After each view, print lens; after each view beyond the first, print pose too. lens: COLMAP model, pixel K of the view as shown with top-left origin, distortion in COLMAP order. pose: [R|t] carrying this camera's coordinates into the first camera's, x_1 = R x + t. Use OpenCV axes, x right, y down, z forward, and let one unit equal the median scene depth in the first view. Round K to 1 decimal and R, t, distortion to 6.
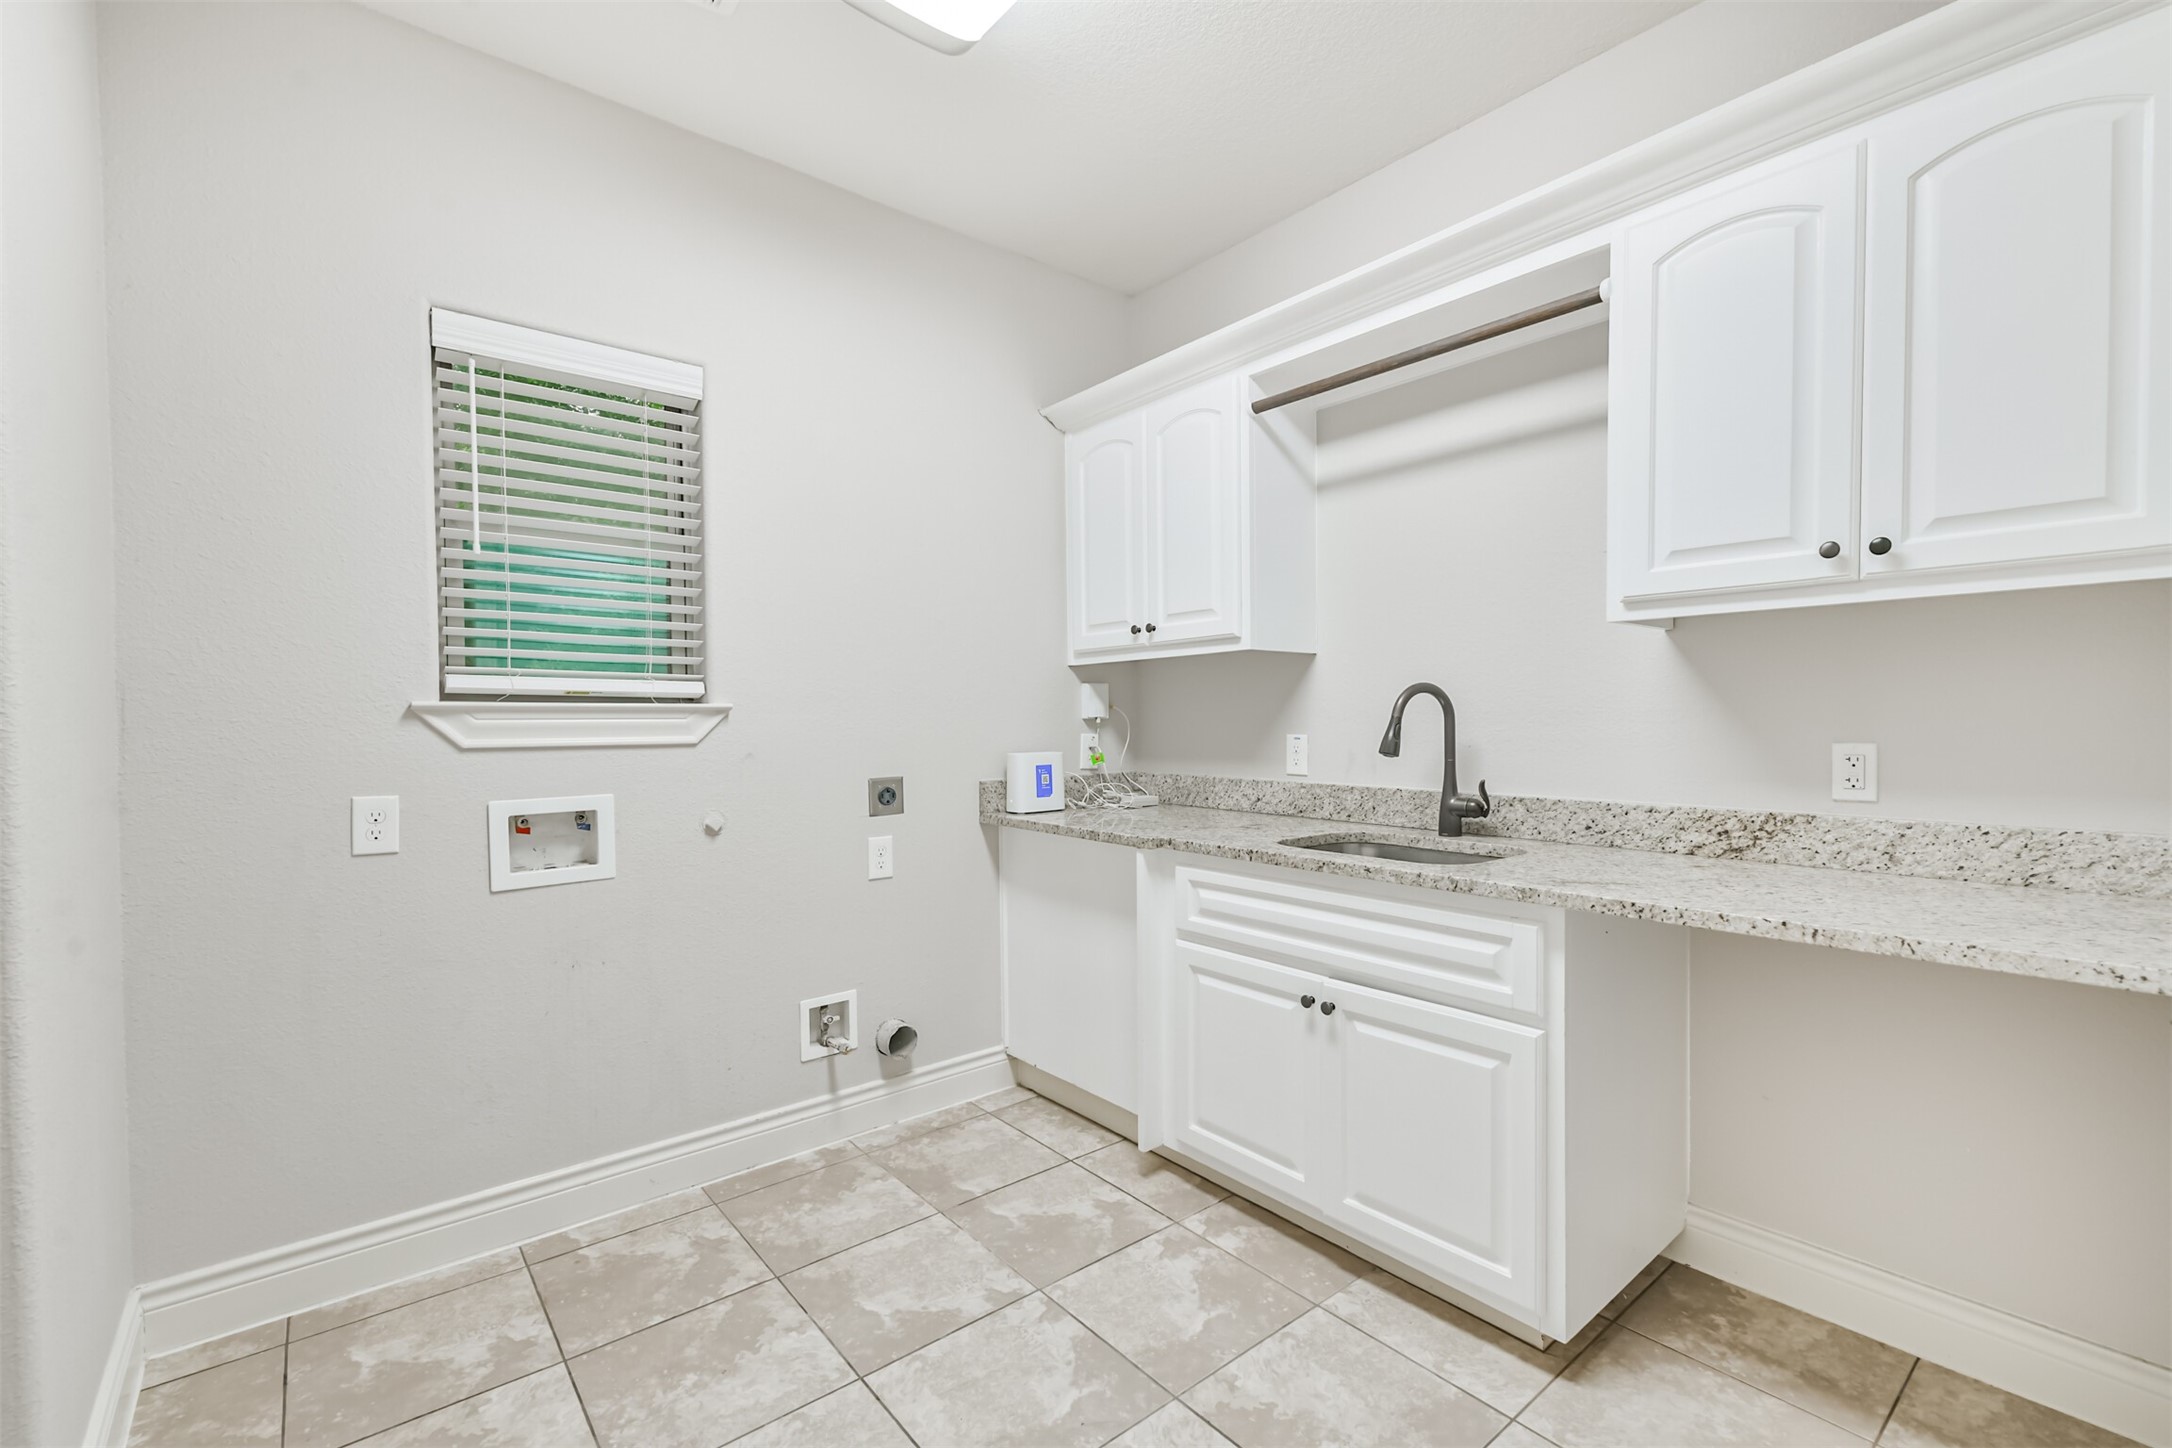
lens RADIAL K [[938.1, 0, 1081.9], [0, 938.1, 723.9], [0, 0, 1]] dist [0.022611, -0.006568]
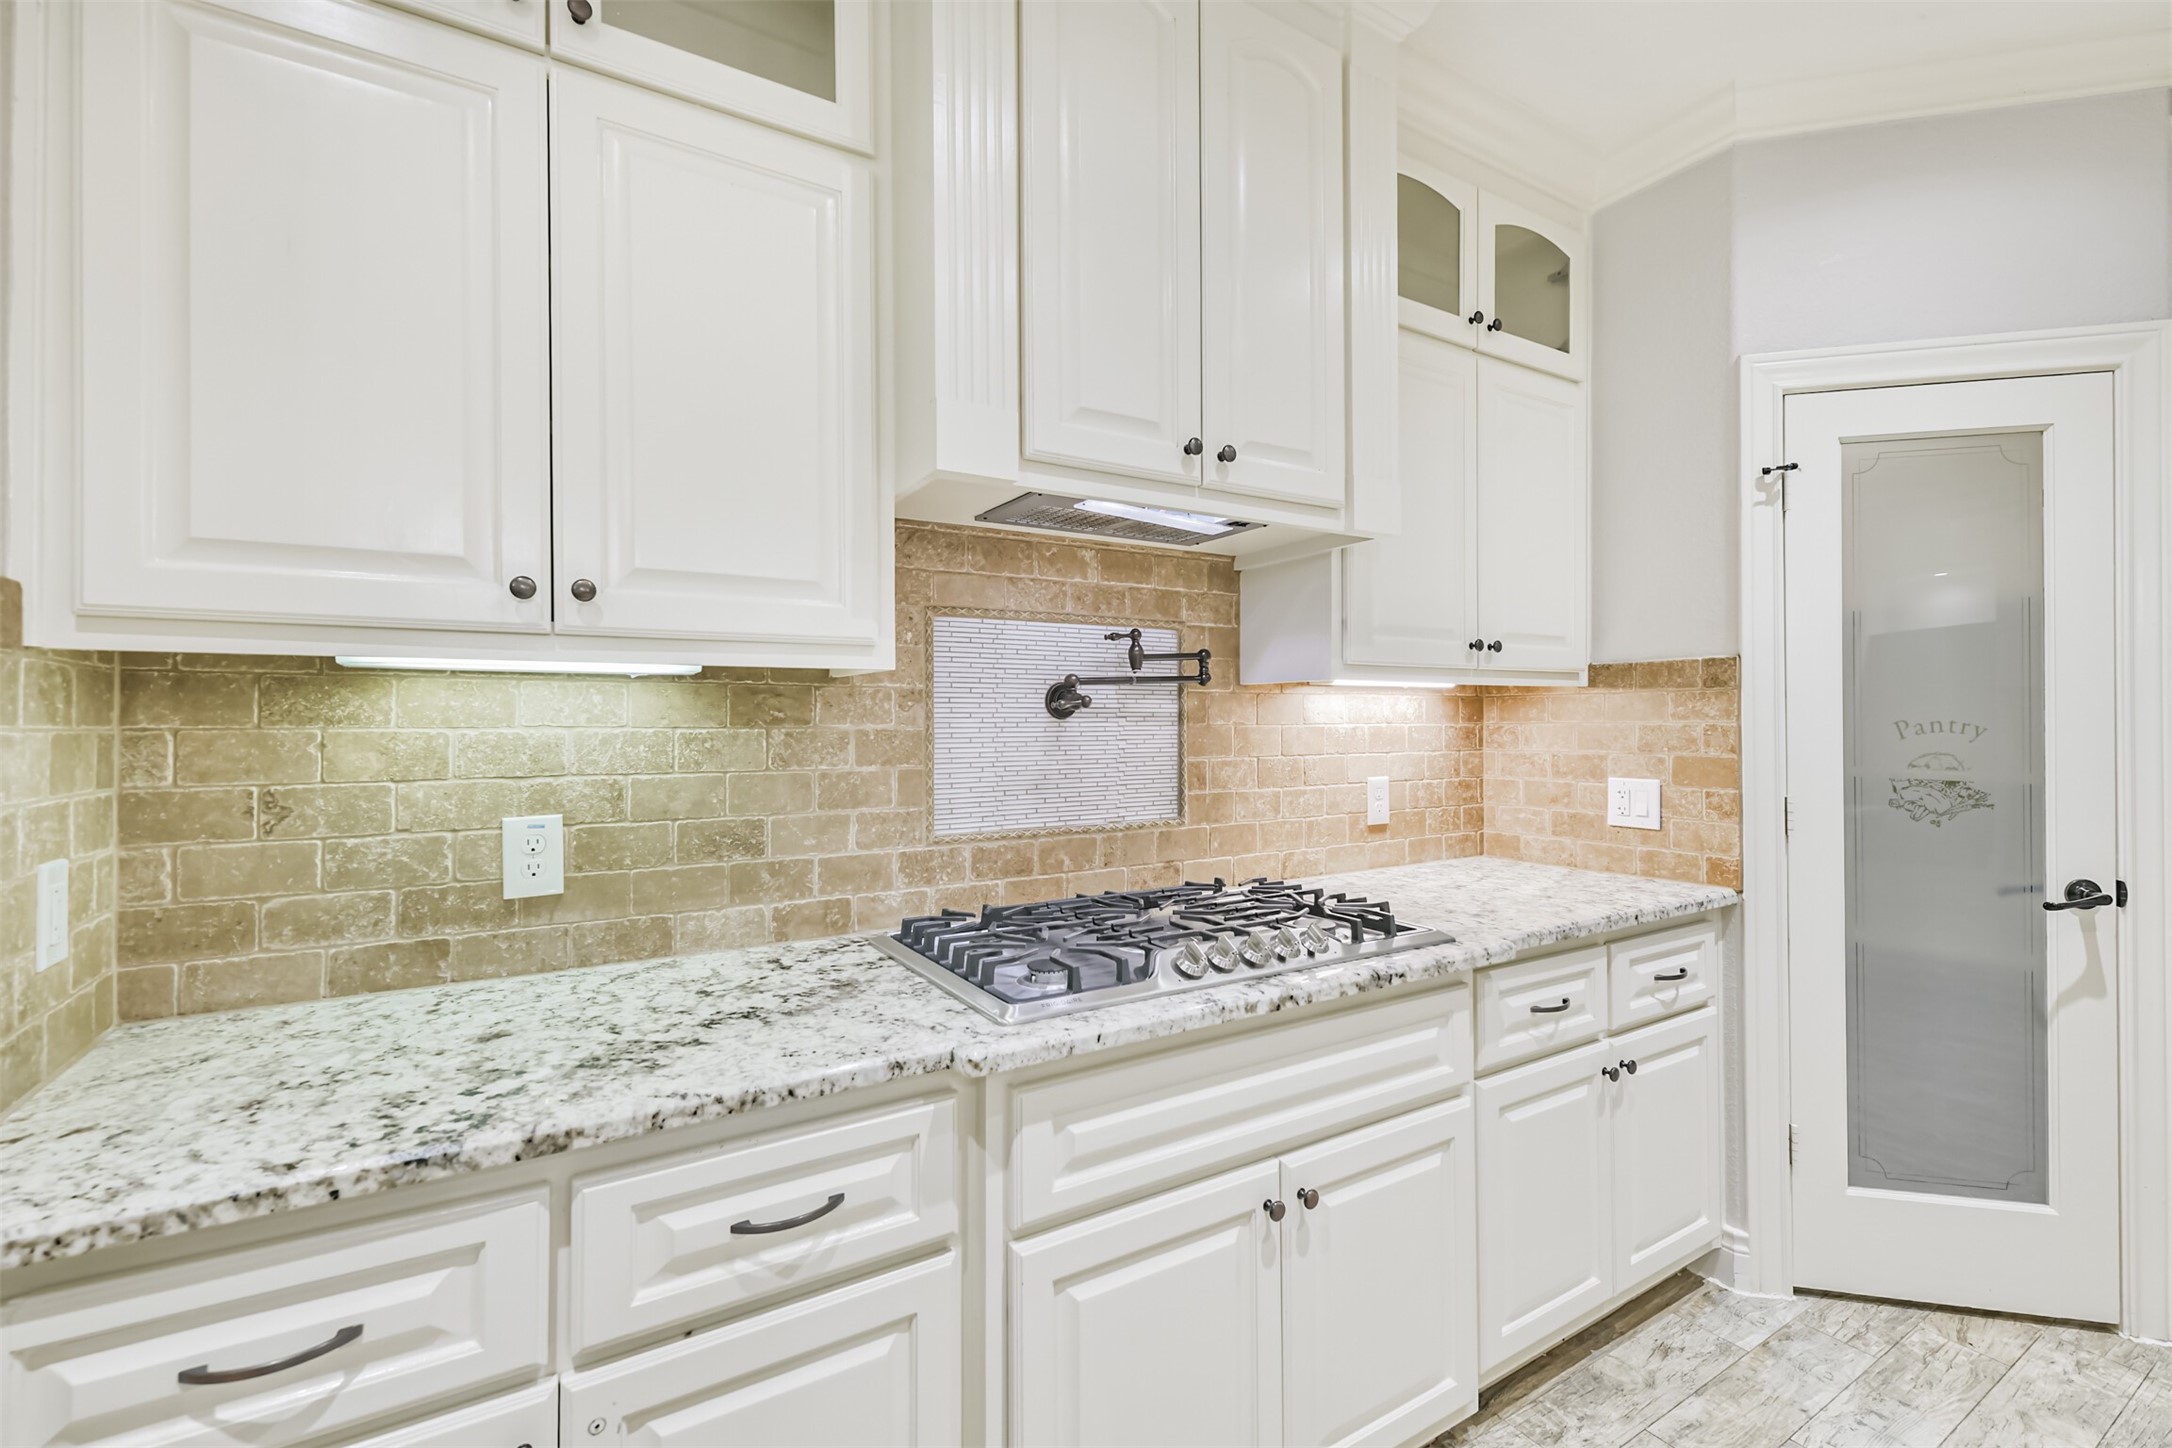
lens RADIAL K [[938.1, 0, 1063.1], [0, 938.1, 714.4], [0, 0, 1]] dist [0.022611, -0.006568]
pose [[0.145652, 0.019396, 0.989146, -0.405970], [0.016759, 0.999616, -0.022069, -0.043761], [-0.989194, 0.019792, 0.145271, 0.919787]]
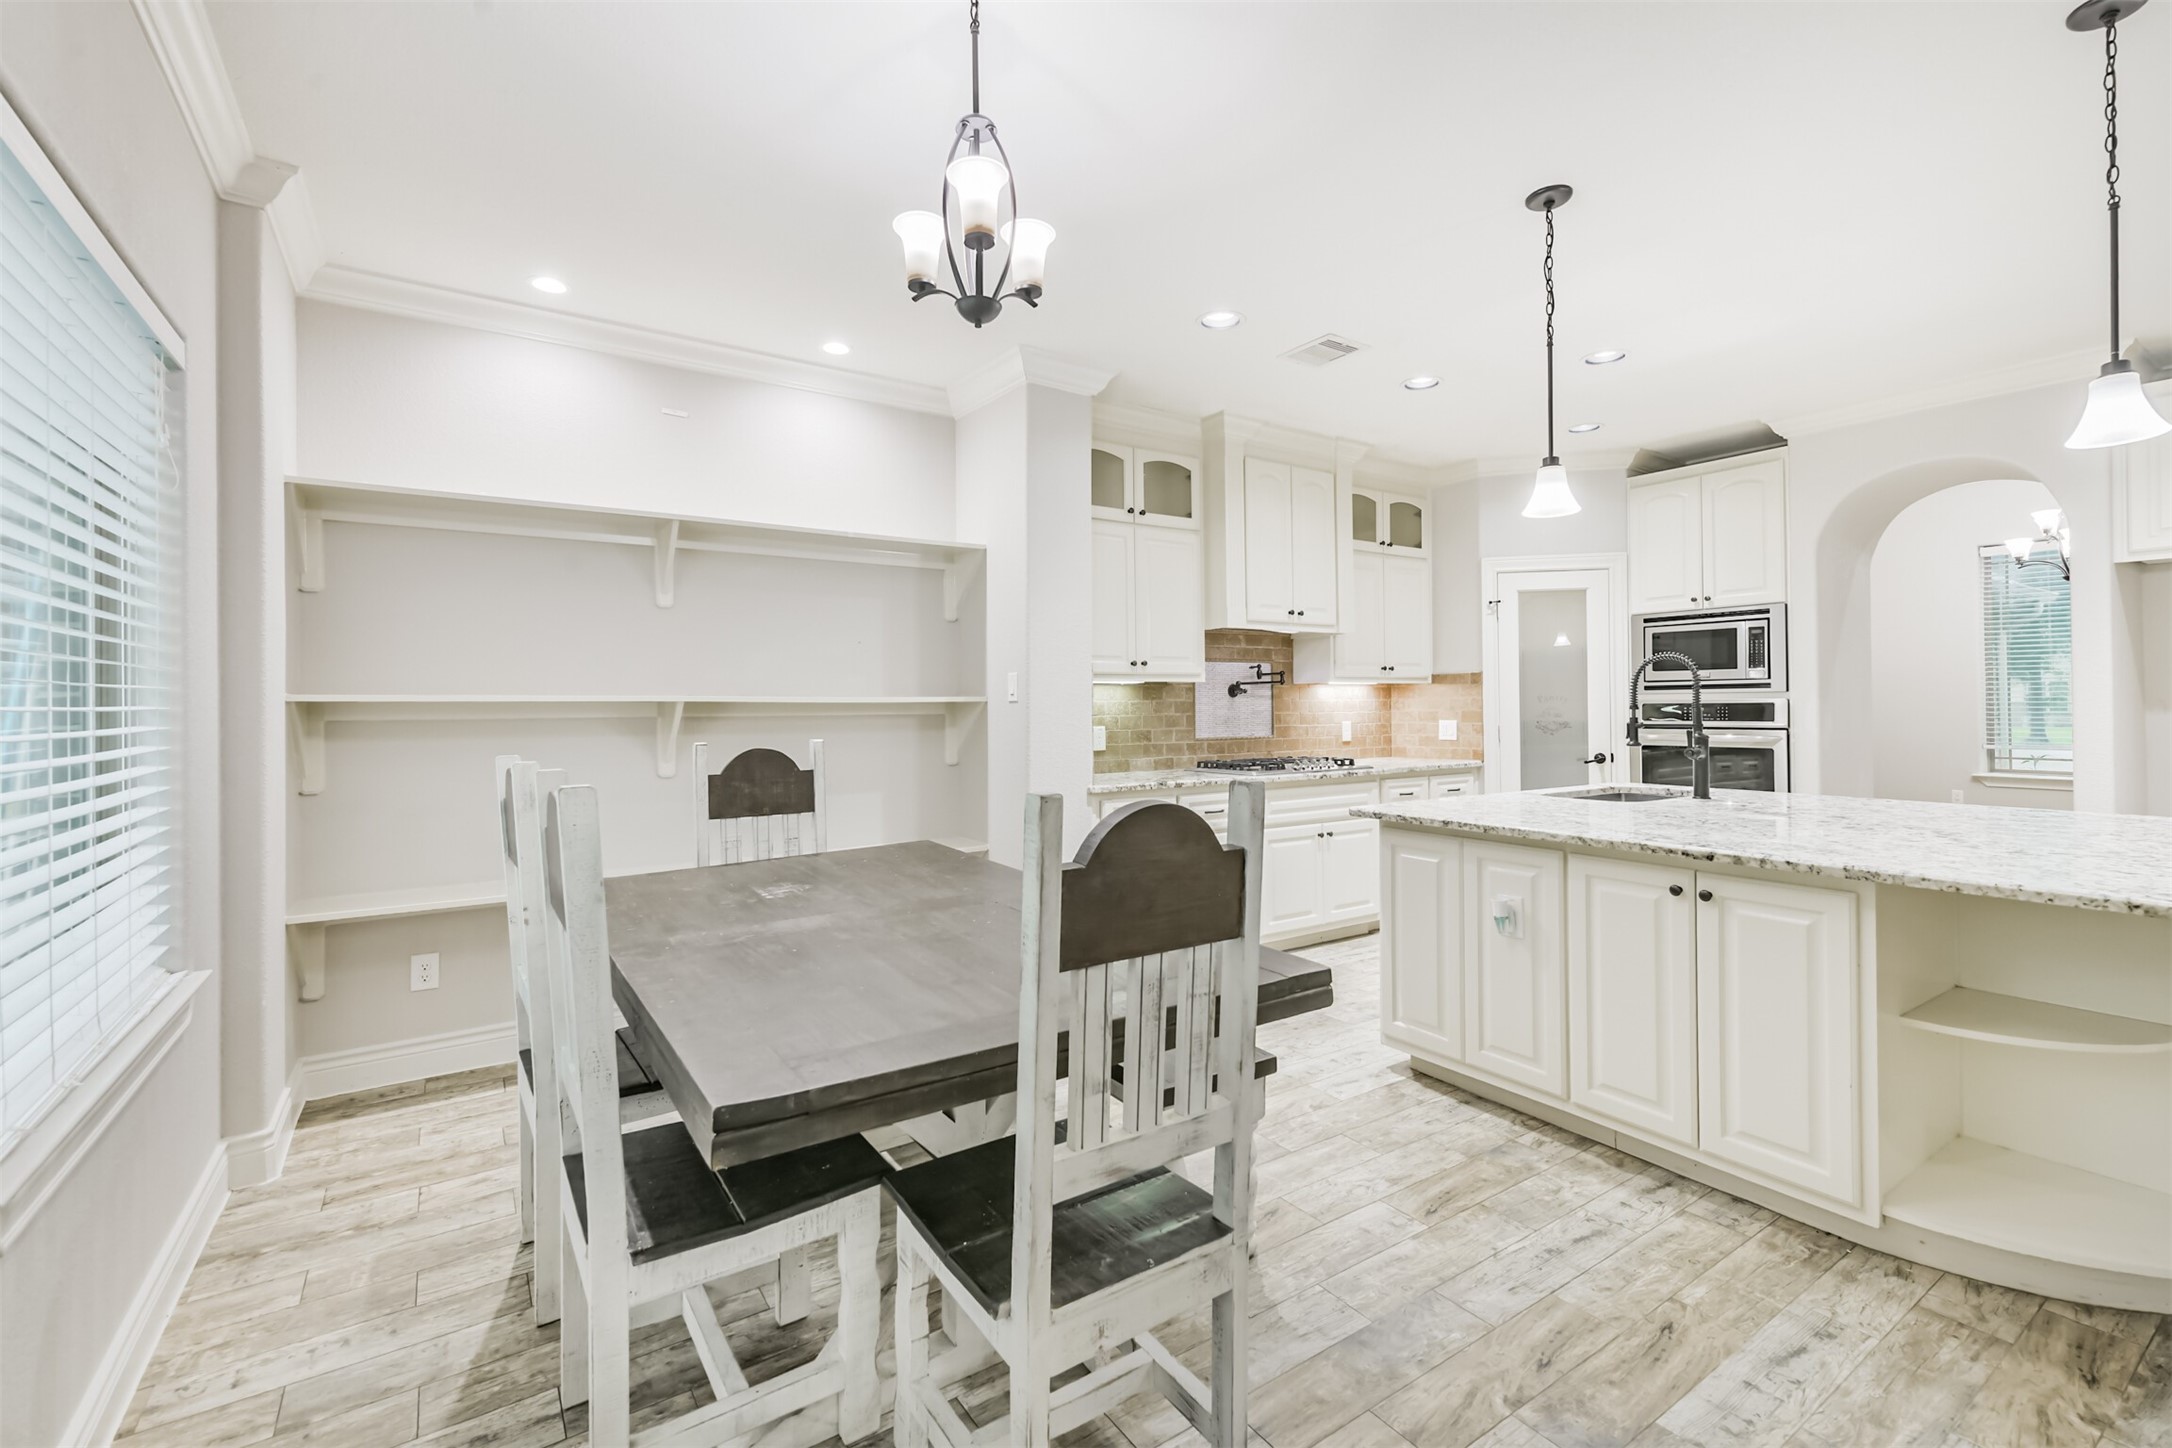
lens RADIAL K [[938.1, 0, 1058.8], [0, 938.1, 702.7], [0, 0, 1]] dist [0.022611, -0.006568]
pose [[0.110283, 0.020907, 0.993680, -1.938603], [0.024946, 0.999406, -0.023796, -0.000696], [-0.993587, 0.027412, 0.109696, 1.221399]]
